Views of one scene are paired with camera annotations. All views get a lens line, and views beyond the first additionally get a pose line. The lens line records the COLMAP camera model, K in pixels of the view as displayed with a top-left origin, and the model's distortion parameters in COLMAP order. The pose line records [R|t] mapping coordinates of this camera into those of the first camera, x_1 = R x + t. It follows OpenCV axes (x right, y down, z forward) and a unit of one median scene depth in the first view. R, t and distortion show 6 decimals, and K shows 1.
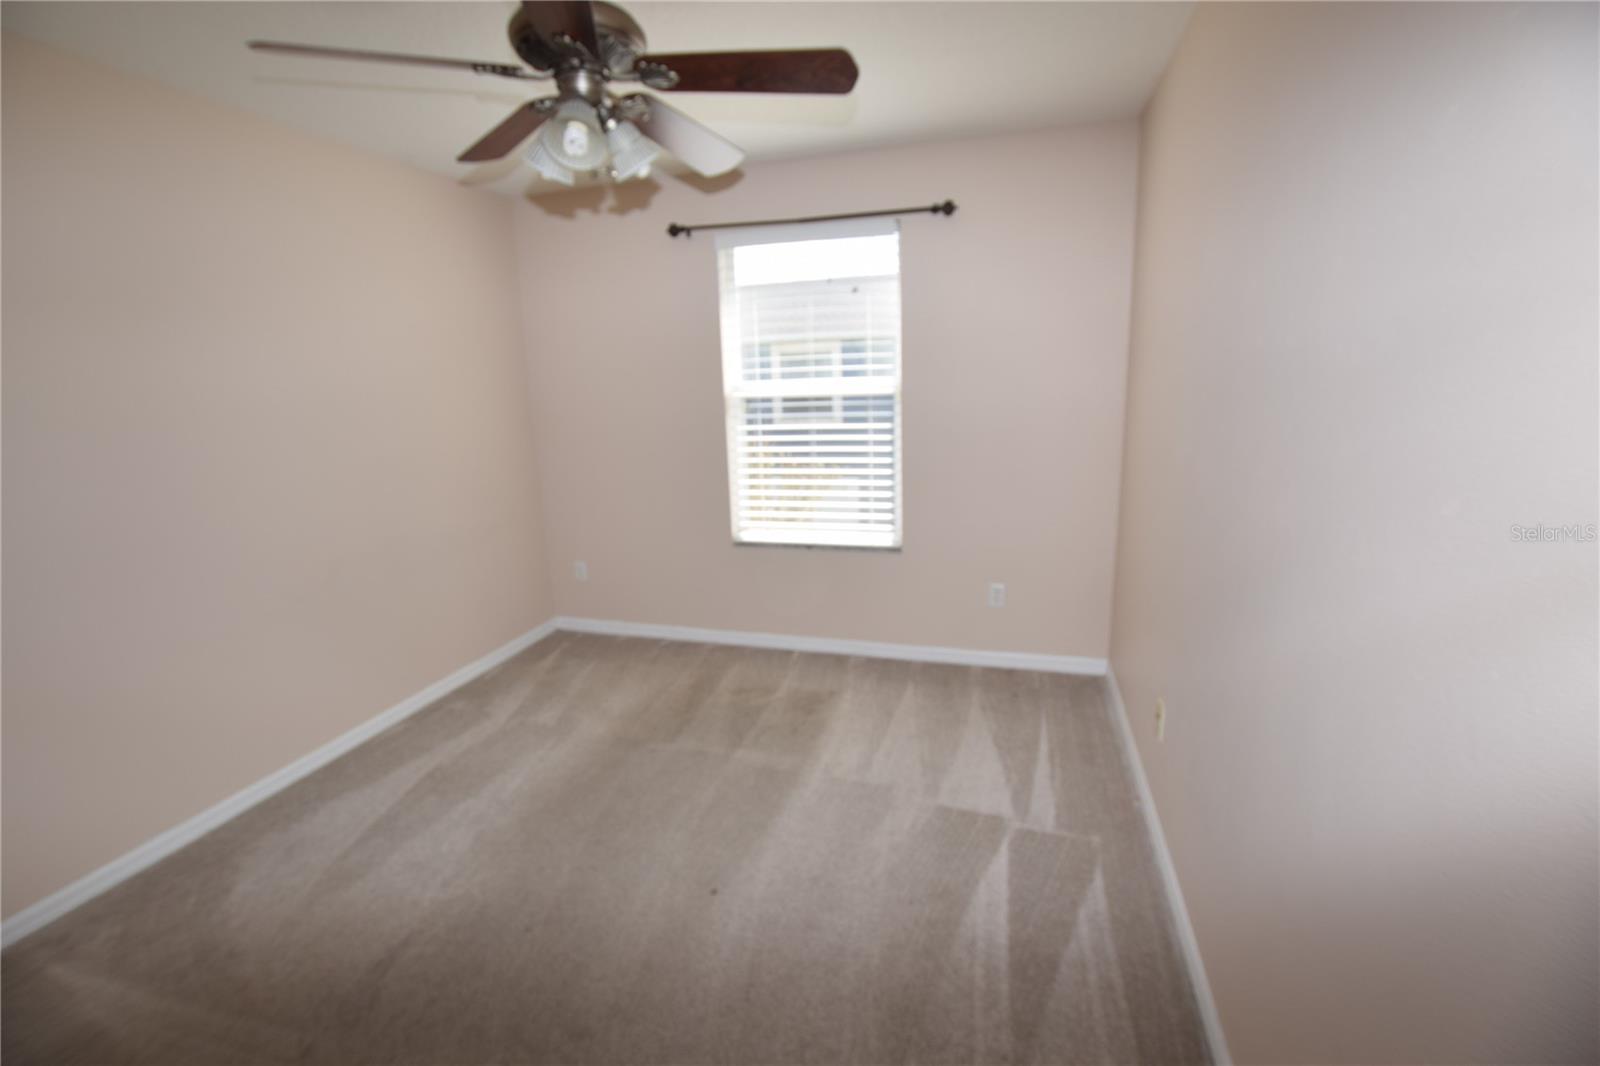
lens RADIAL K [[690.0, 0, 800.0], [0, 690.0, 533.0], [0, 0, 1]] dist [-0.020492, 0.000478]
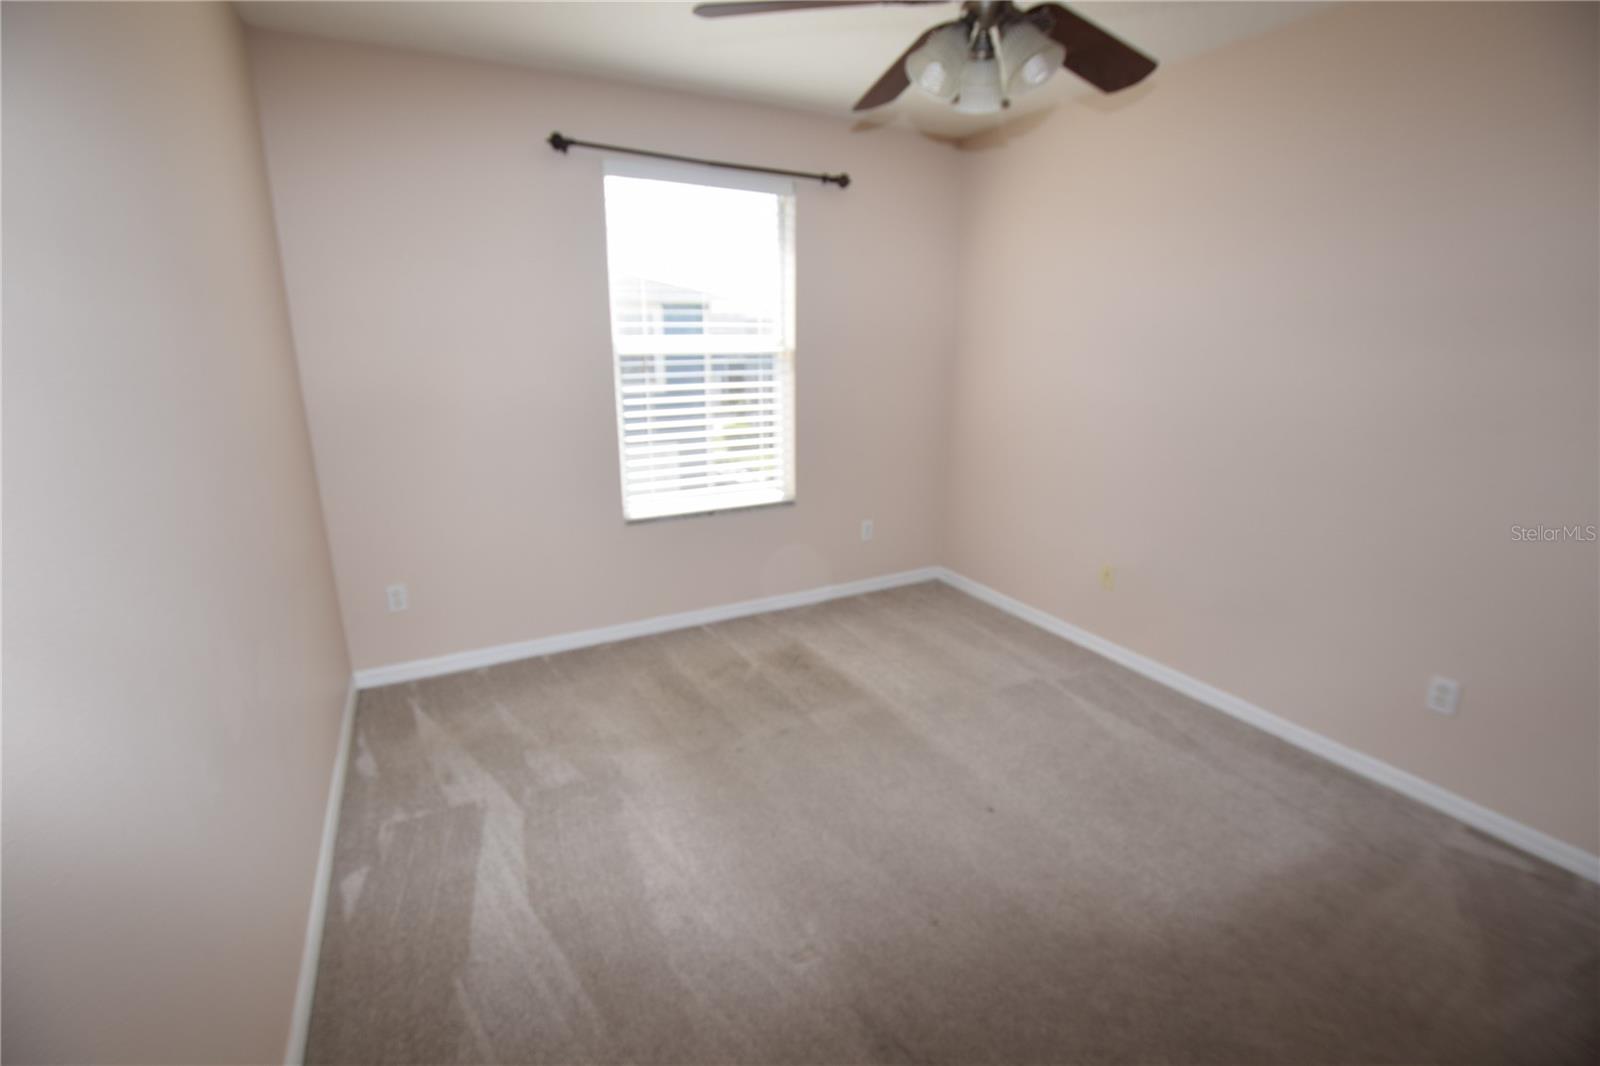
lens RADIAL K [[690.0, 0, 800.0], [0, 690.0, 533.0], [0, 0, 1]] dist [-0.020492, 0.000478]
pose [[0.718820, -0.157300, 0.677167, -0.557751], [0.127532, 0.987372, 0.093981, -0.027590], [-0.683399, 0.018805, 0.729803, 0.222137]]
